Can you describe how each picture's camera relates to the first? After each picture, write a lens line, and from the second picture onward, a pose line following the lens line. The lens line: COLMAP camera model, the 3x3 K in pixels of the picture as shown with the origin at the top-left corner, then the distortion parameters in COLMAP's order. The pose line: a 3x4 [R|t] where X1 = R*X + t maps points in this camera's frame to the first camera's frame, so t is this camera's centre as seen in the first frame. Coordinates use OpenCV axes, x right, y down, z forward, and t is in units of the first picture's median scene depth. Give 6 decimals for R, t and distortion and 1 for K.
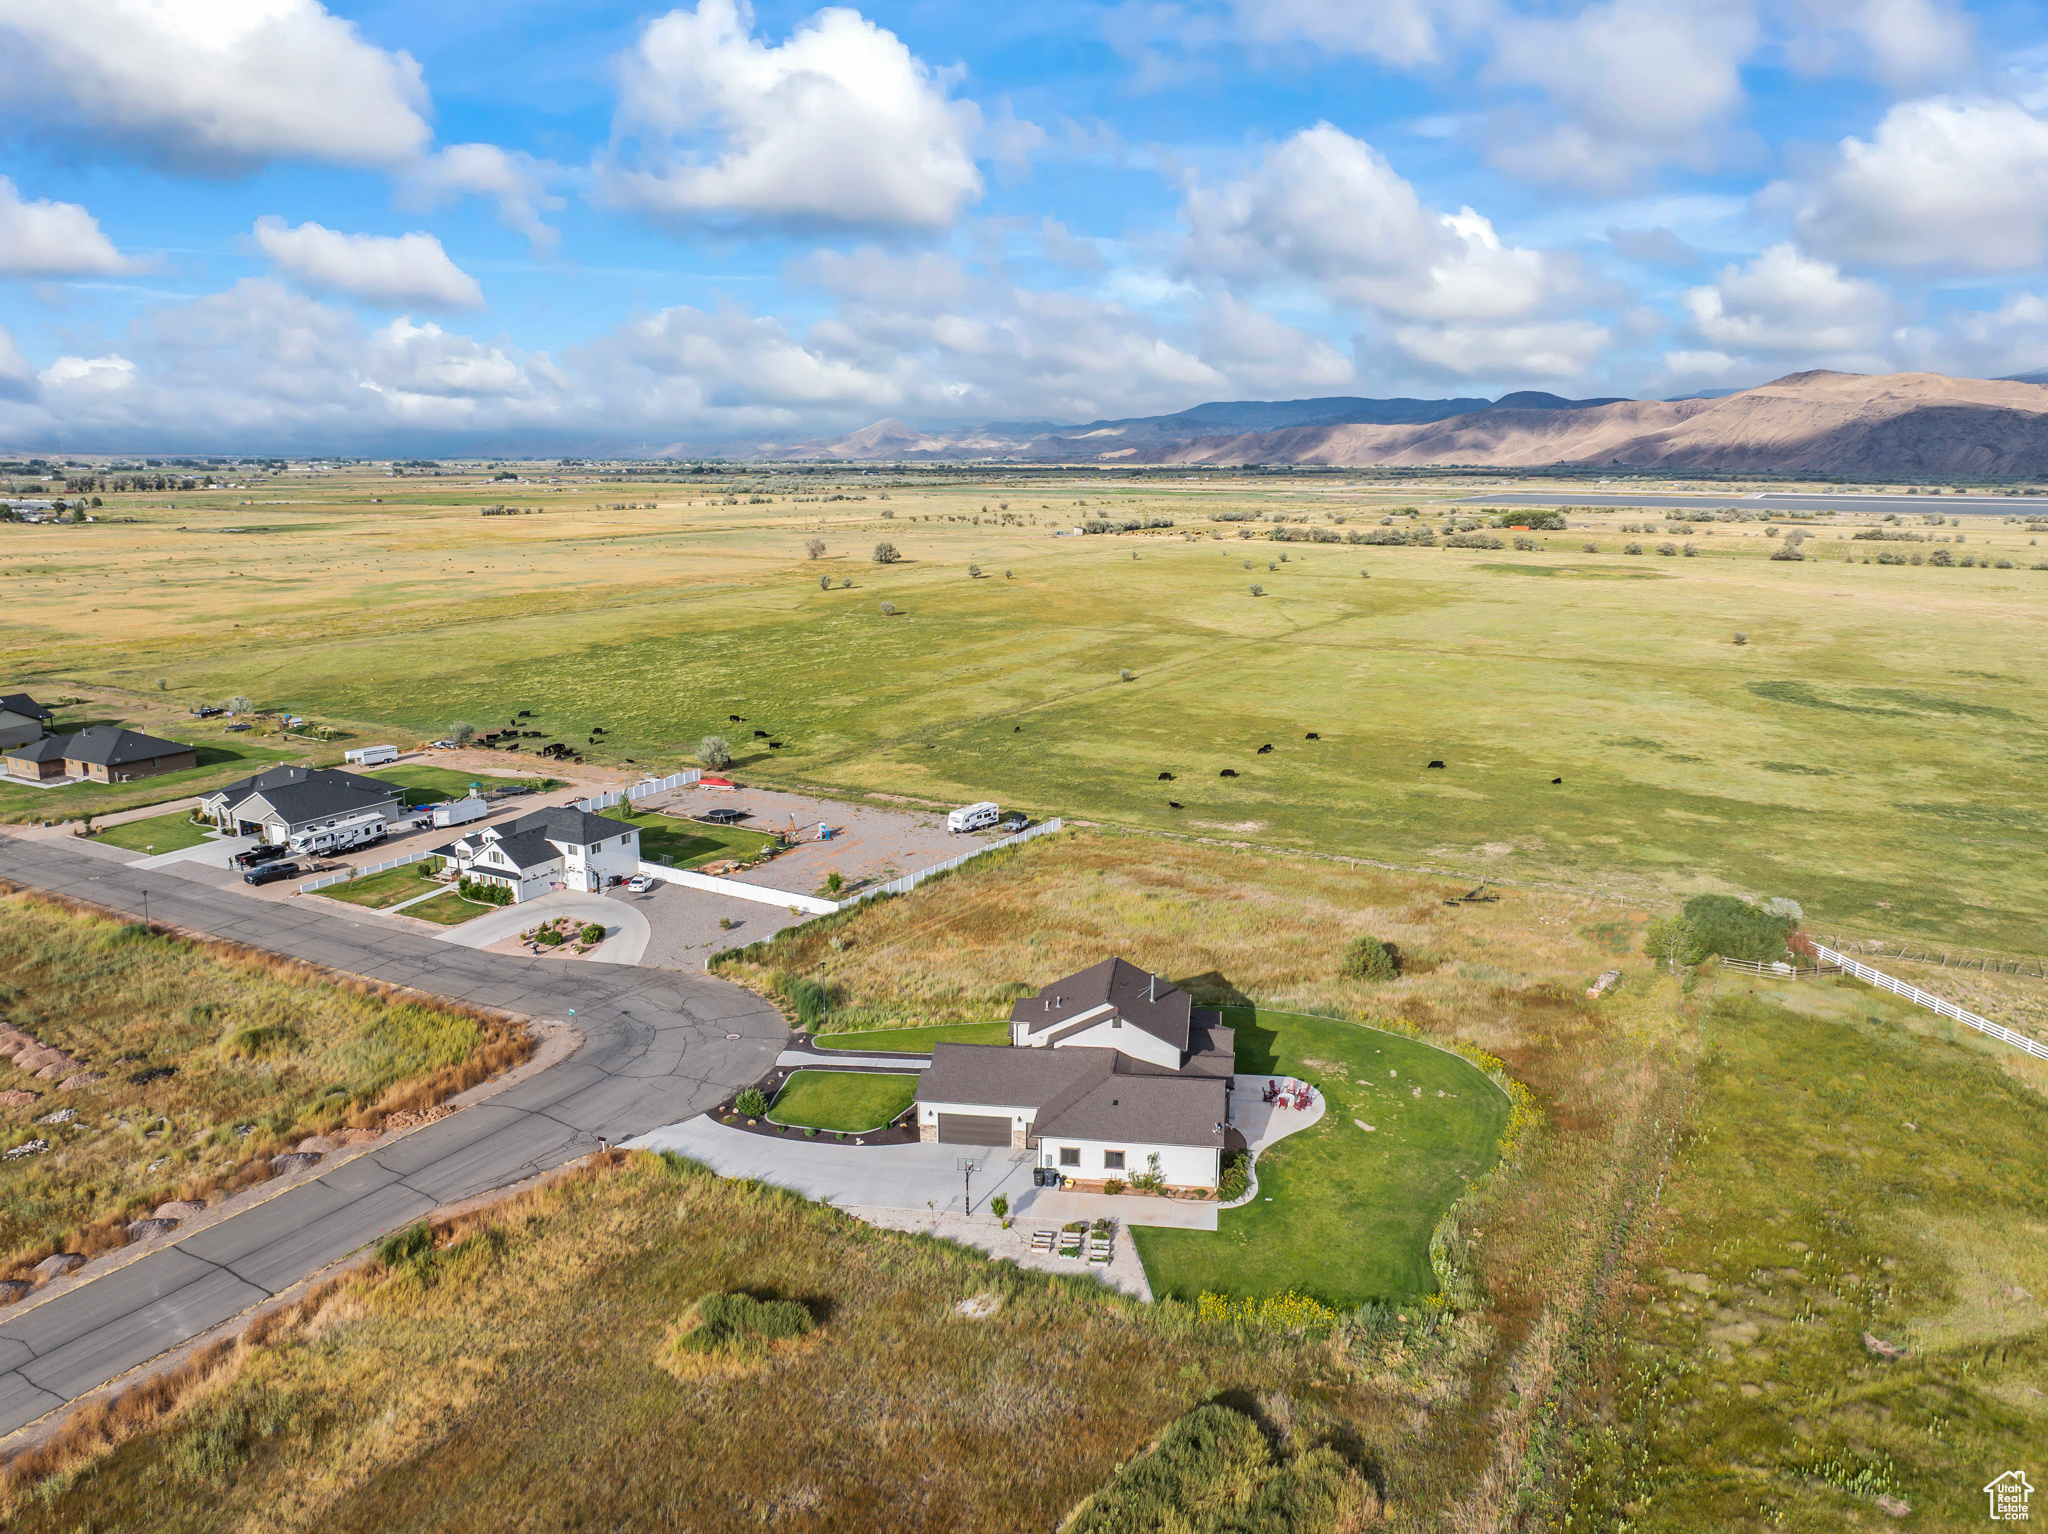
lens RADIAL K [[1439.3, 0, 1035.3], [0, 1439.3, 755.9], [0, 0, 1]] dist [-0.029619, -0.011946]
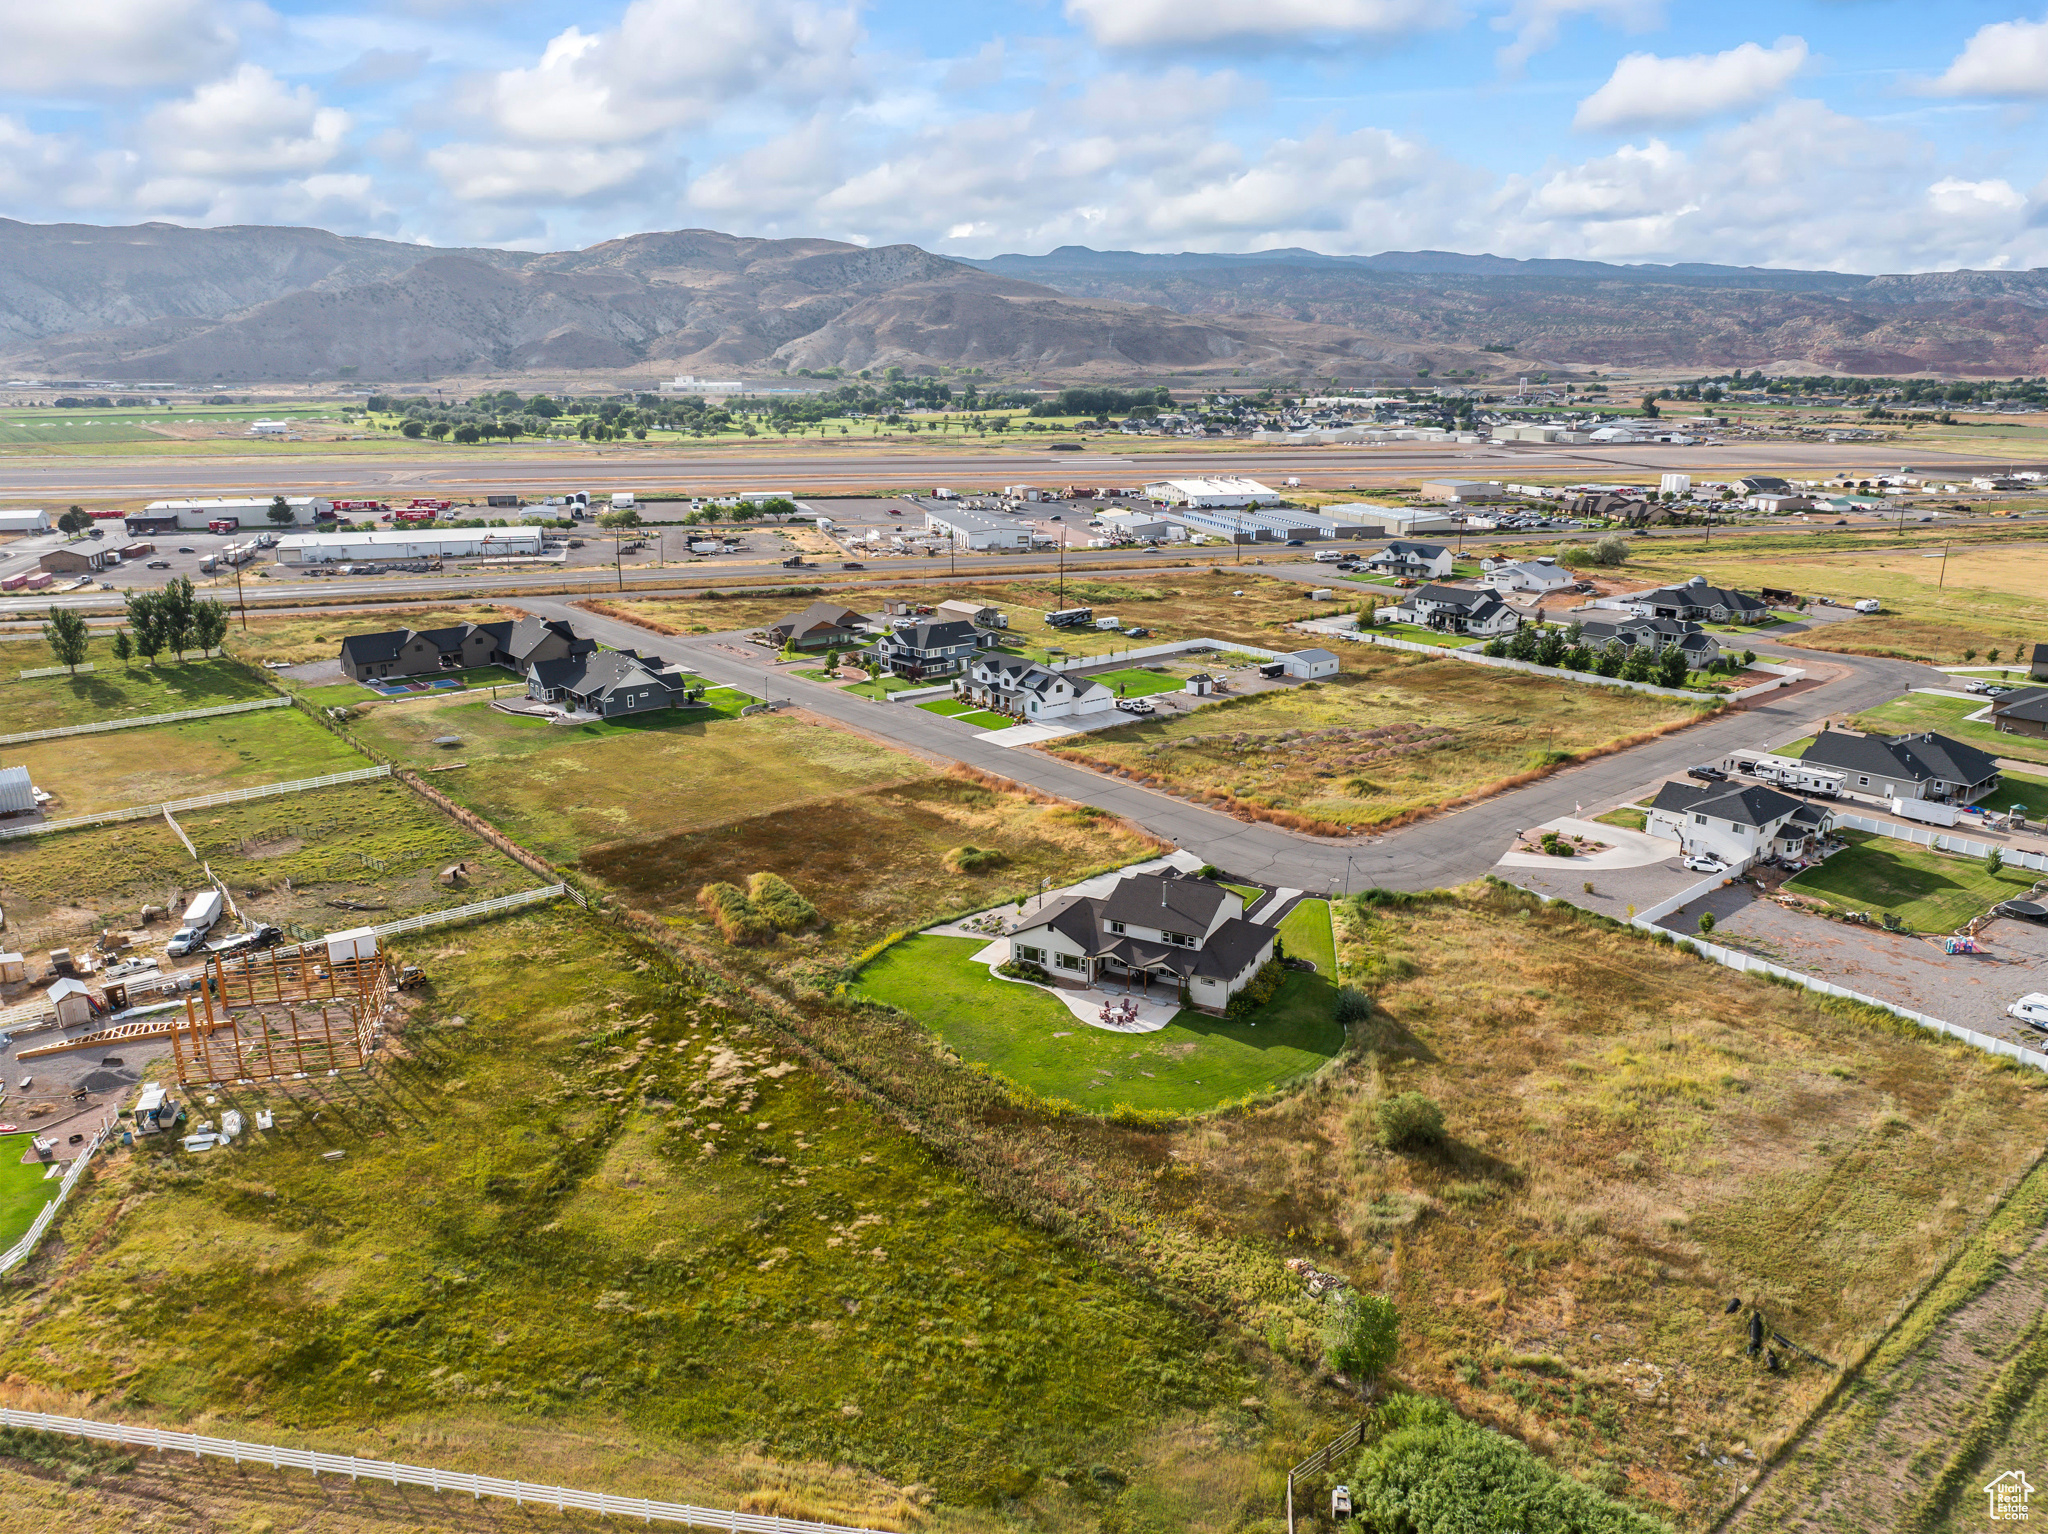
lens RADIAL K [[1439.3, 0, 1035.3], [0, 1439.3, 755.9], [0, 0, 1]] dist [-0.029619, -0.011946]
pose [[-0.349708, 0.242853, -0.904835, 1.209743], [-0.197064, 0.925142, 0.324466, -0.334771], [0.915899, 0.291779, -0.275672, 1.167180]]
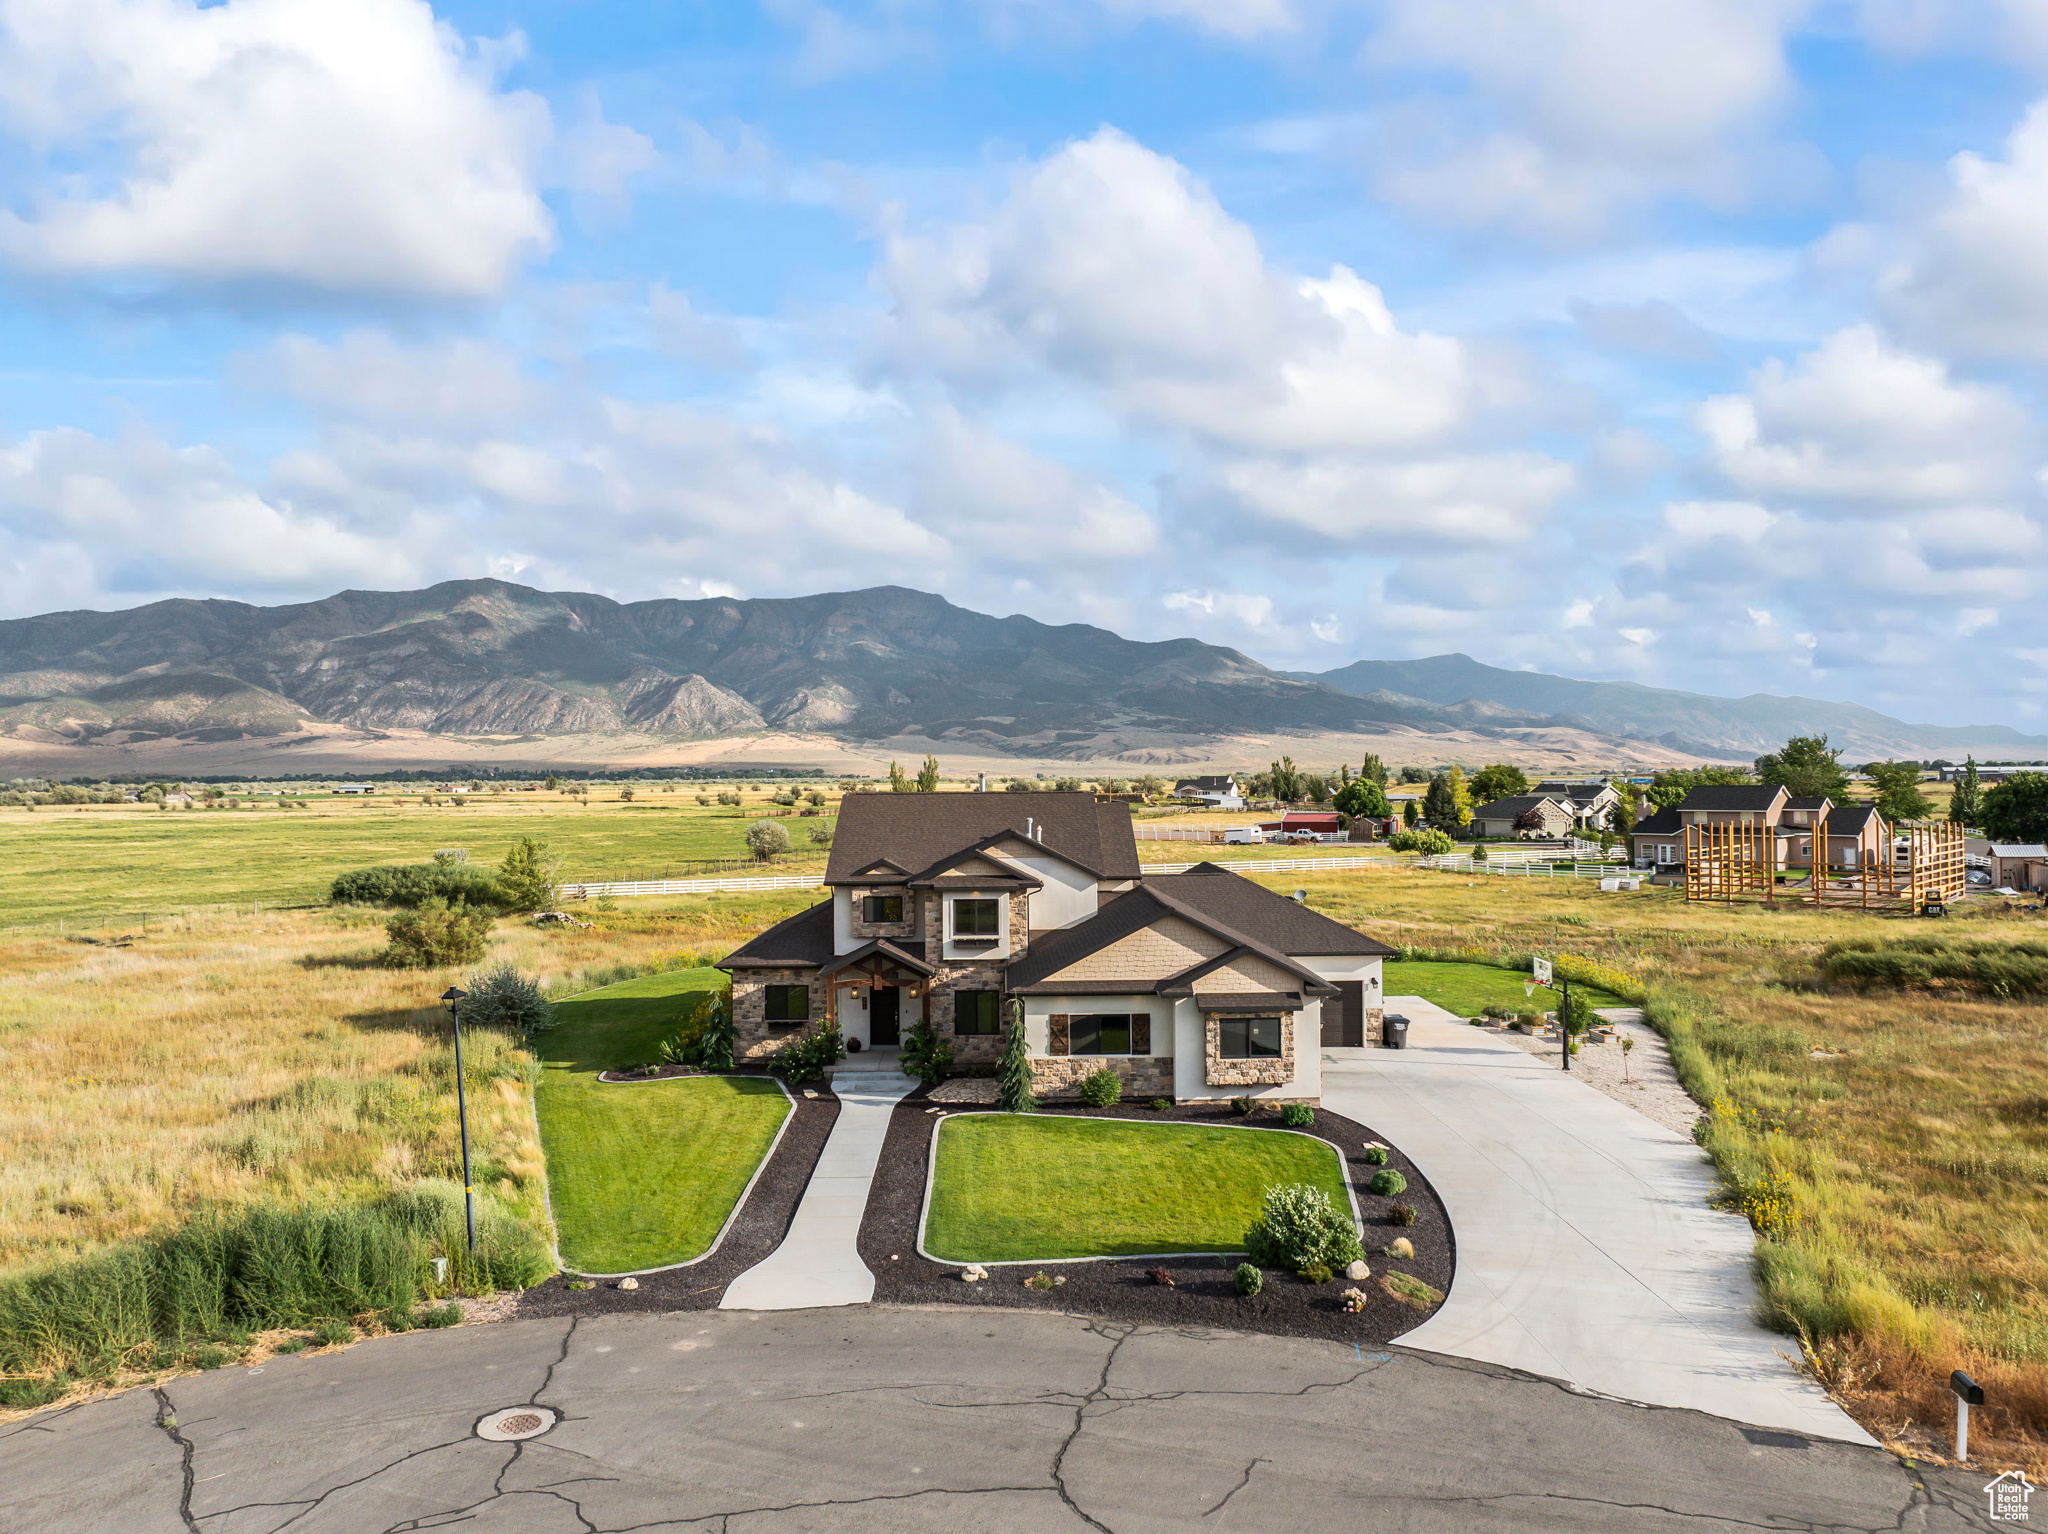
lens RADIAL K [[1439.3, 0, 1035.3], [0, 1439.3, 755.9], [0, 0, 1]] dist [-0.029619, -0.011946]
pose [[-0.156324, 0.014437, 0.987600, -0.428061], [0.210324, 0.977447, 0.019003, 0.133535], [-0.965053, 0.210687, -0.155835, 1.020228]]
